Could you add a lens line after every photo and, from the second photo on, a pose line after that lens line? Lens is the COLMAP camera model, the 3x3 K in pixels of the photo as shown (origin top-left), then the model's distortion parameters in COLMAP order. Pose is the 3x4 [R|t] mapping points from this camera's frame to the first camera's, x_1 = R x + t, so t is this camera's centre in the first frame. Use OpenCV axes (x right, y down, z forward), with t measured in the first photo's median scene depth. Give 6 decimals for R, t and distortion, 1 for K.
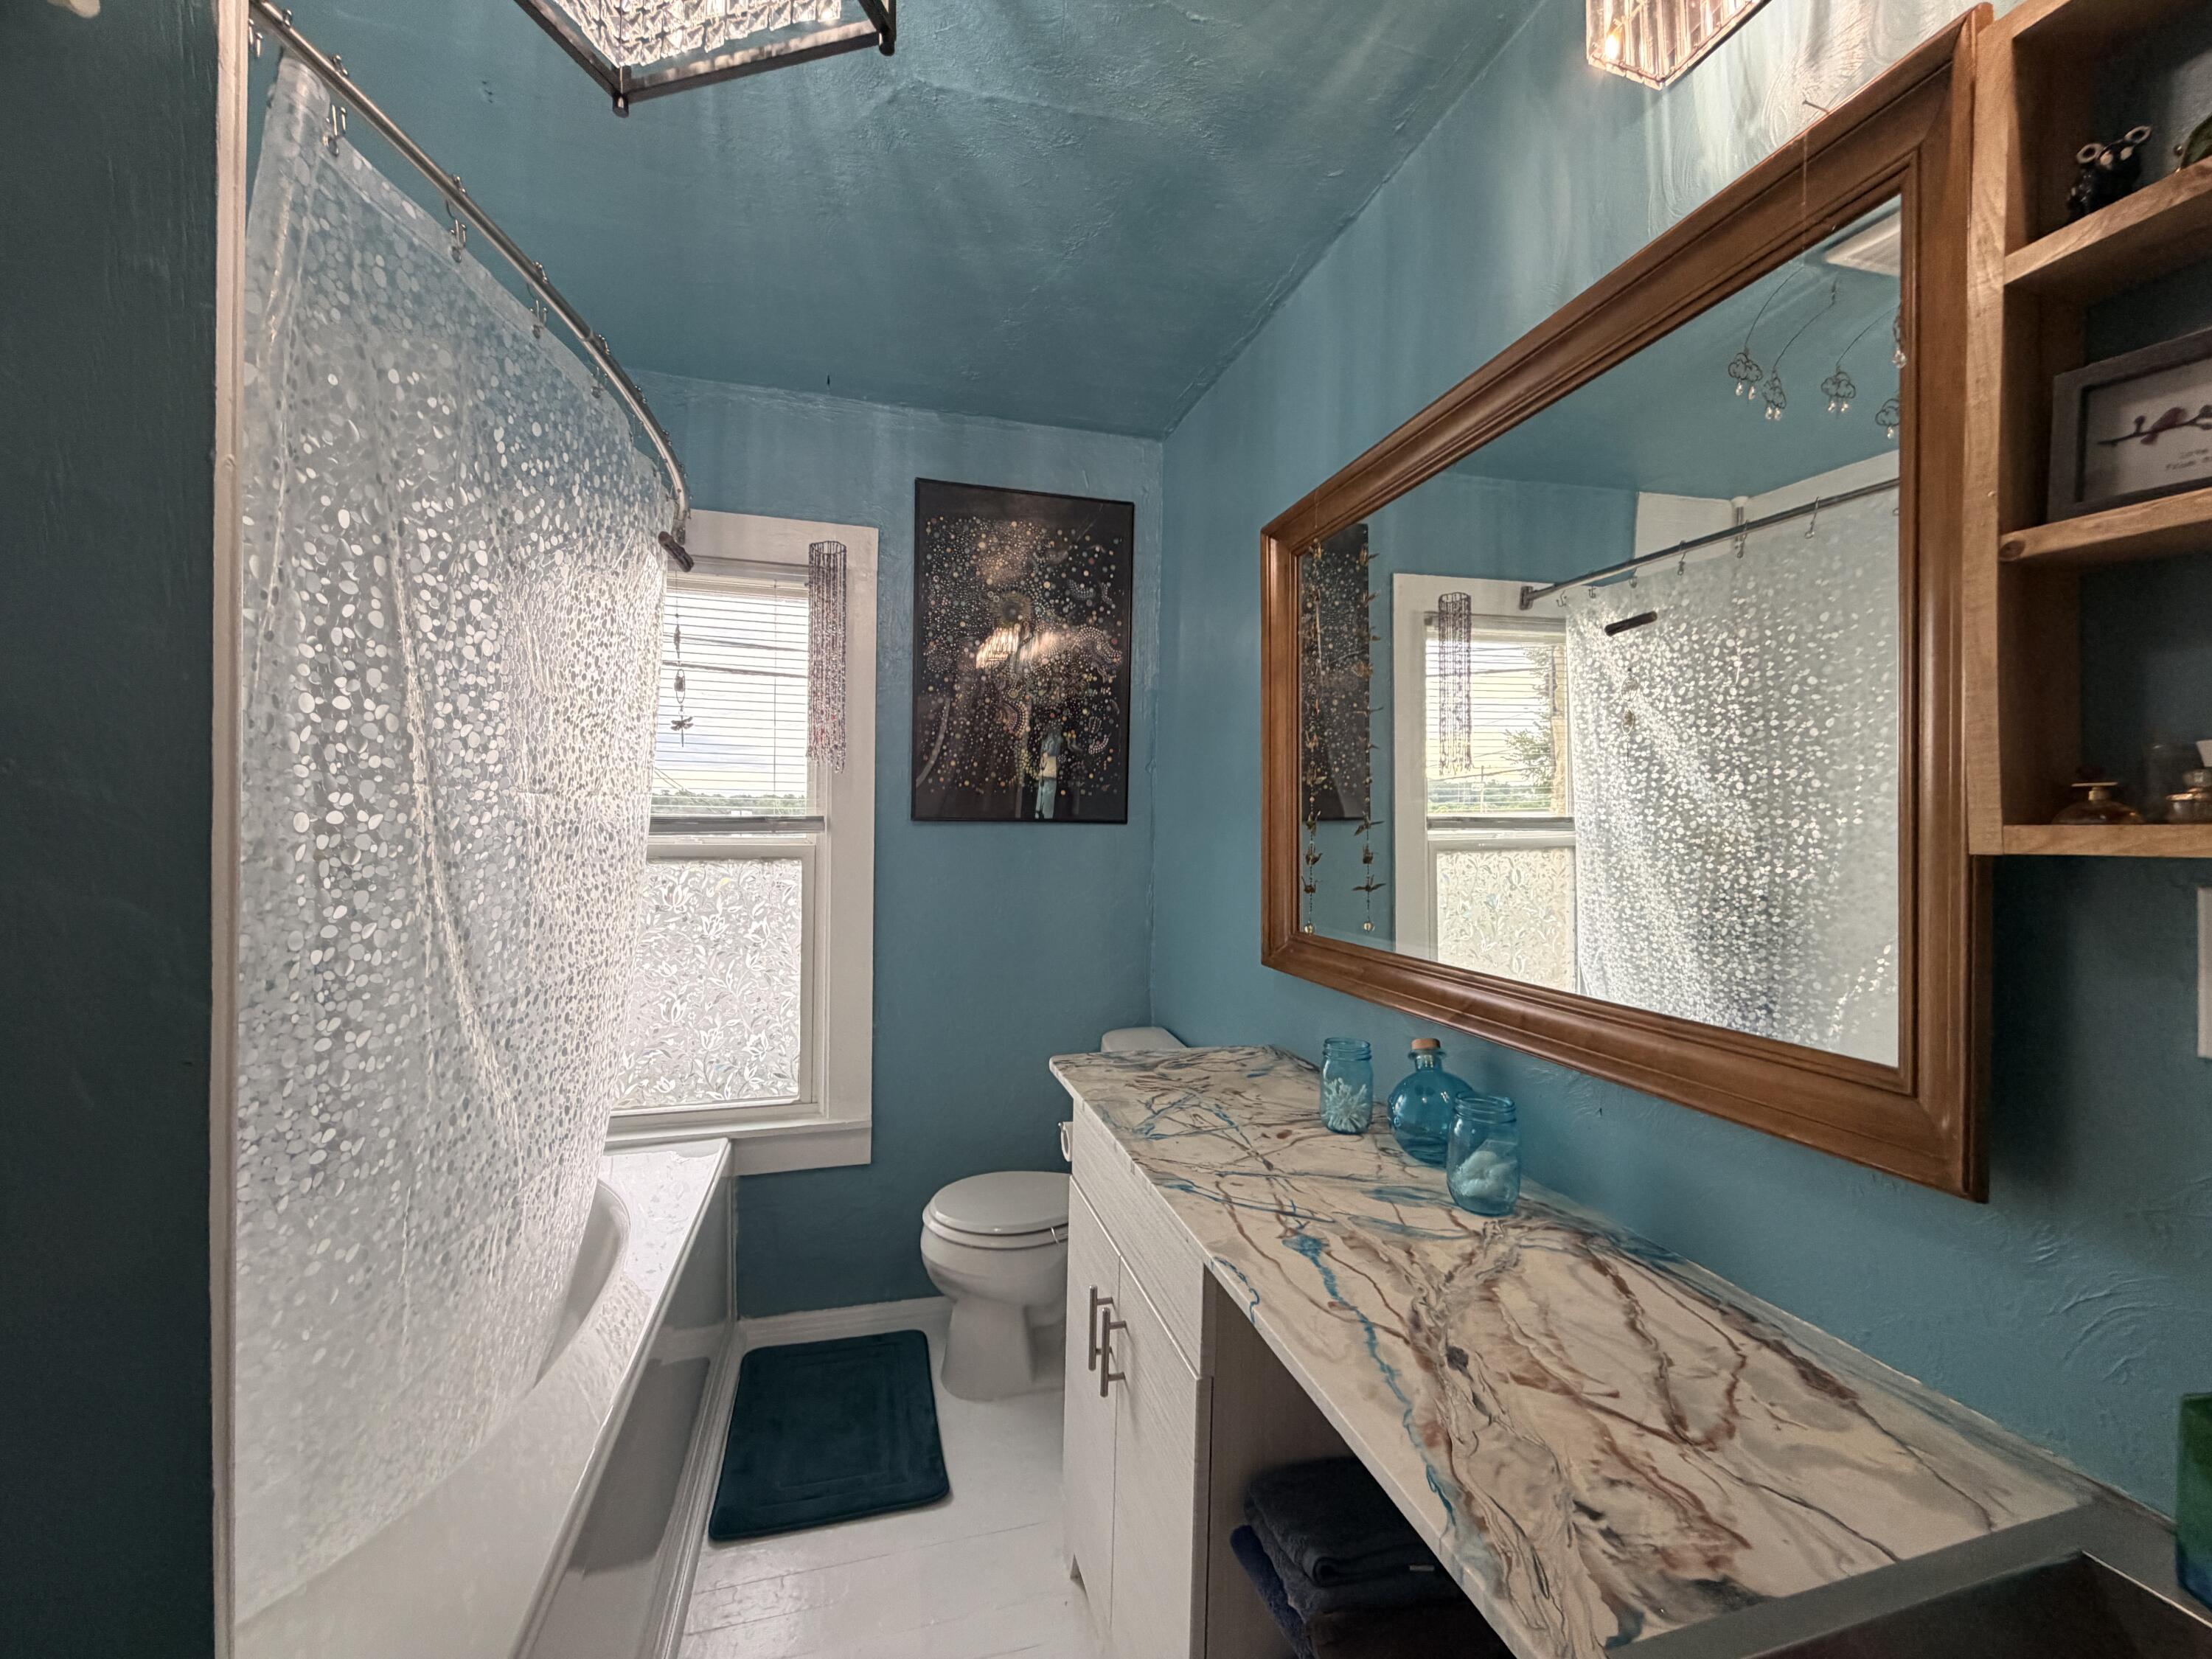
lens RADIAL K [[881.2, 0, 1098.8], [0, 881.2, 831.8], [0, 0, 1]] dist [-0.000232, -0.000219]
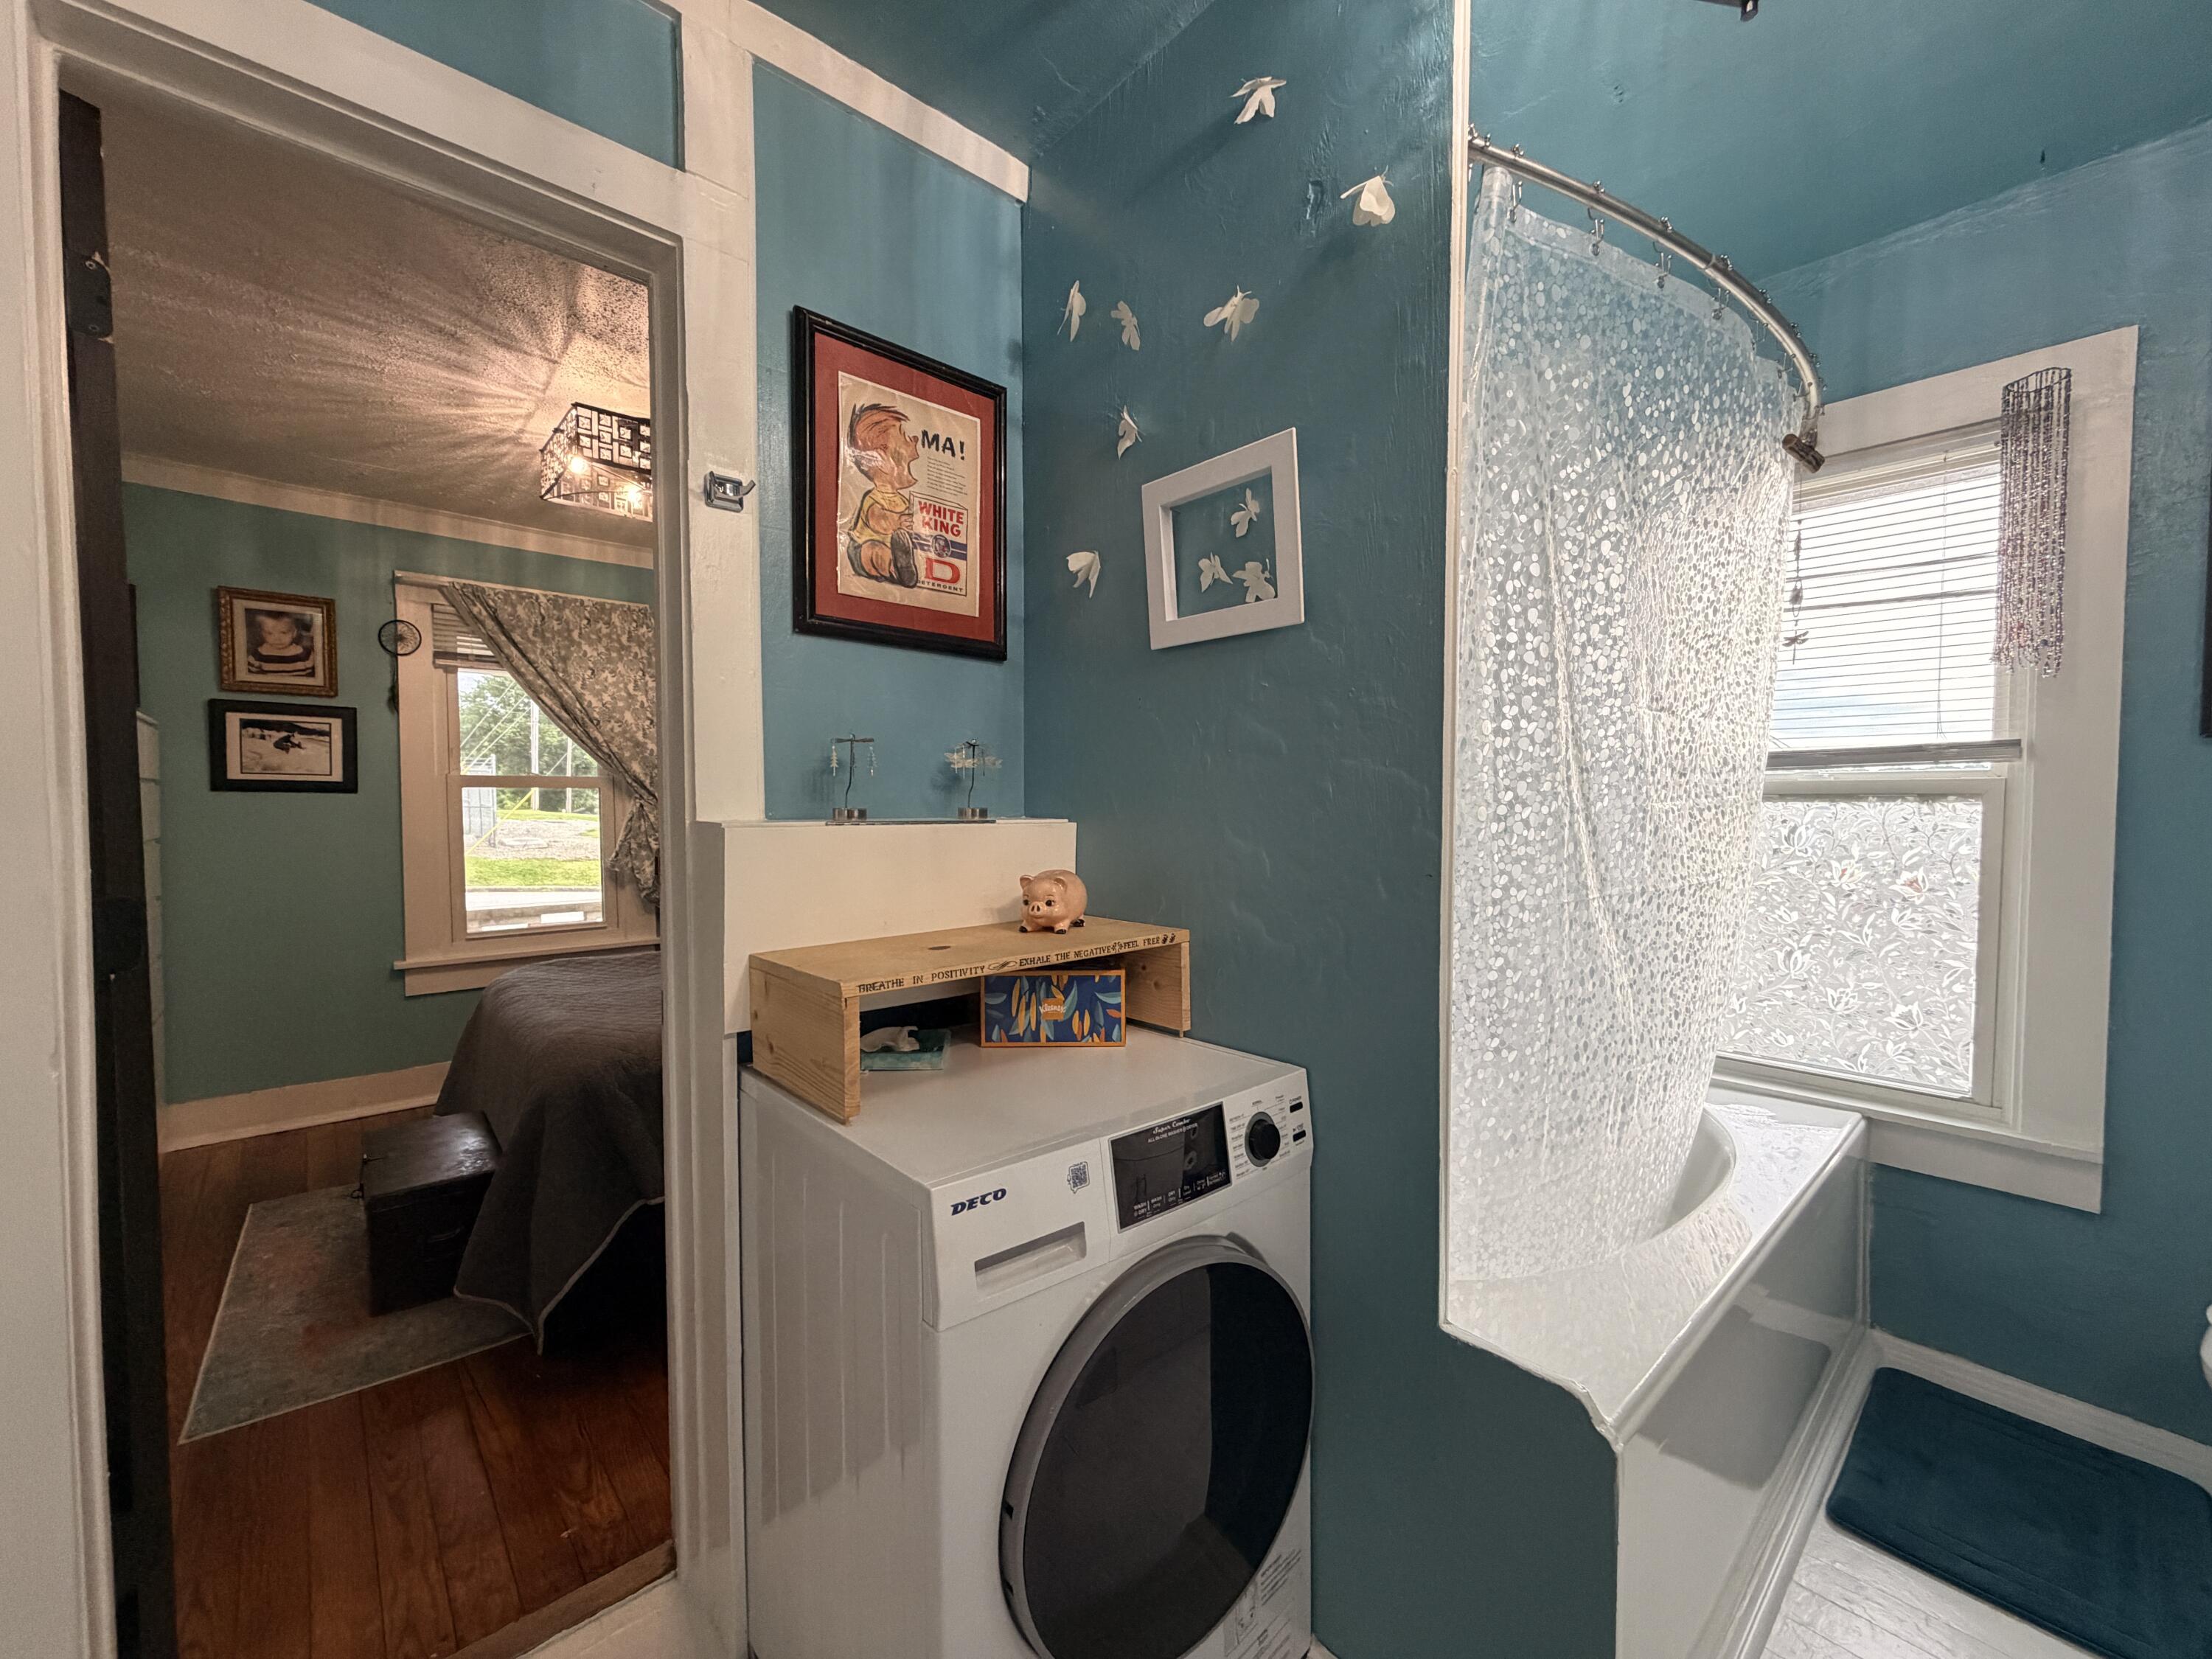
lens RADIAL K [[881.2, 0, 1098.8], [0, 881.2, 831.8], [0, 0, 1]] dist [-0.000232, -0.000219]
pose [[0.435880, 0.019603, -0.899791, 0.051635], [-0.001193, 0.999774, 0.021203, 0.084718], [0.900004, -0.008168, 0.435805, -0.102880]]
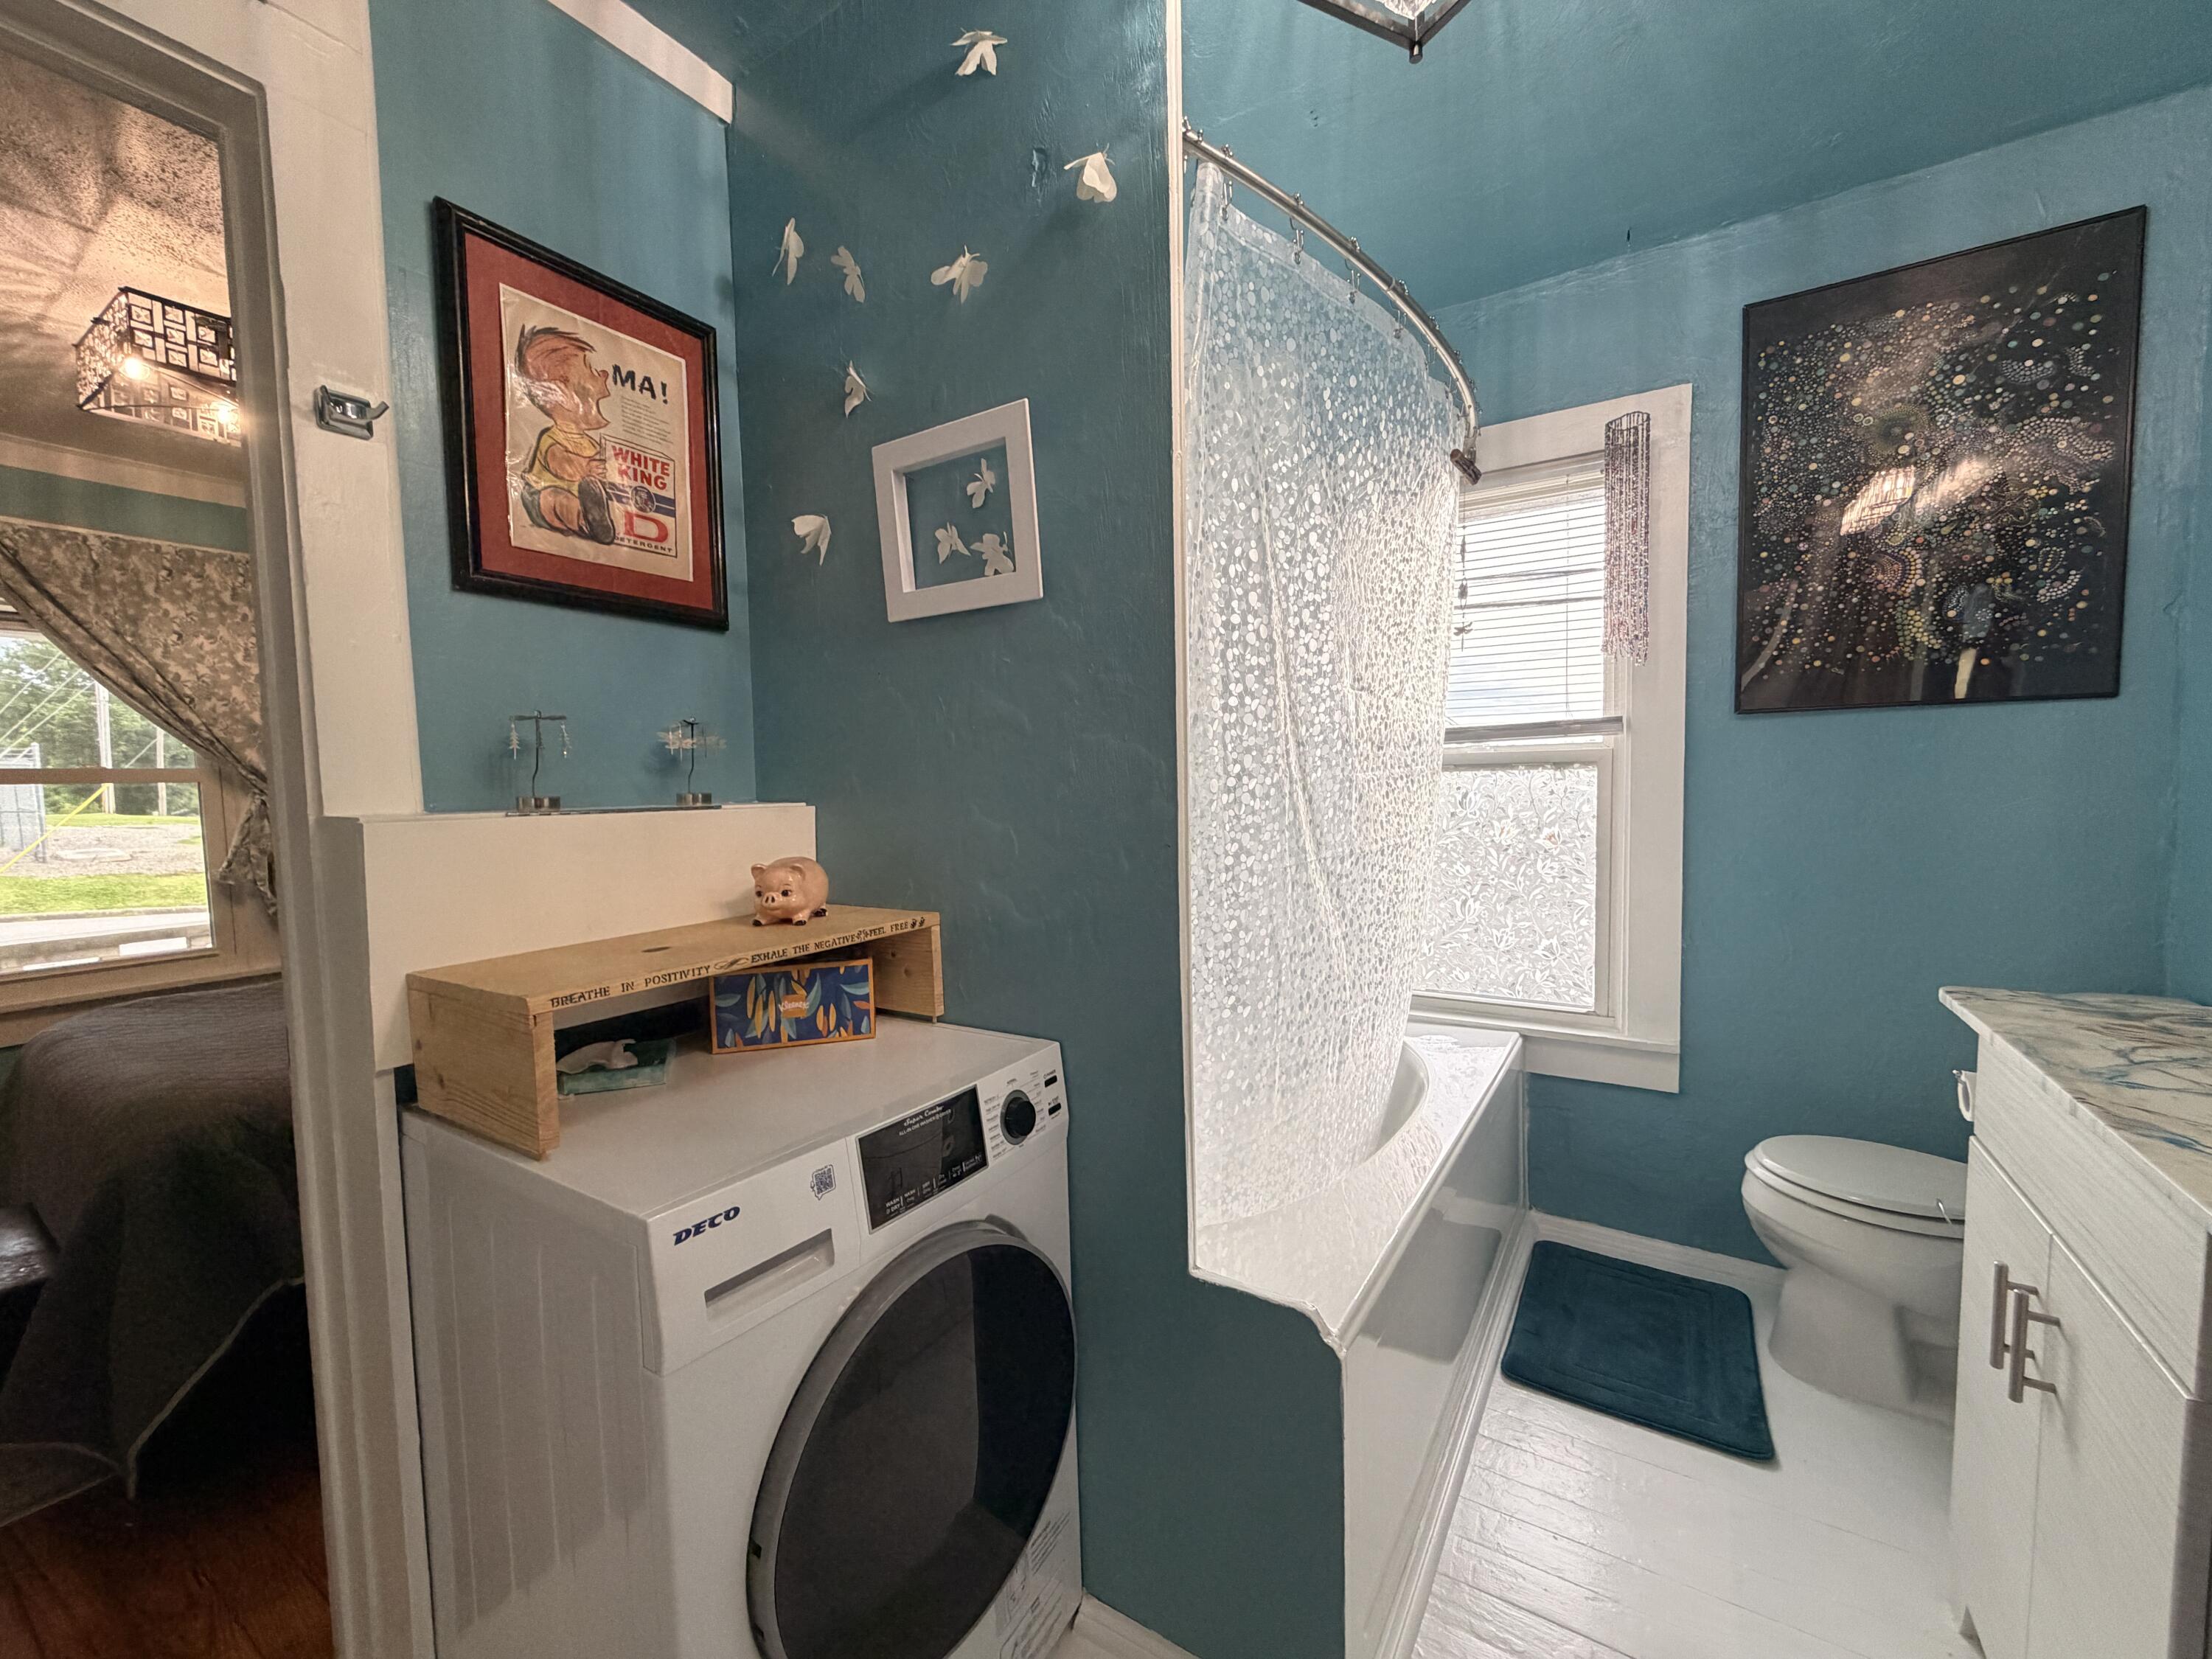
lens RADIAL K [[881.2, 0, 1098.8], [0, 881.2, 831.8], [0, 0, 1]] dist [-0.000232, -0.000219]
pose [[0.662634, 0.017052, -0.748749, 0.041939], [0.024140, 0.998735, 0.044108, 0.089819], [0.748554, -0.047302, 0.661384, -0.081340]]
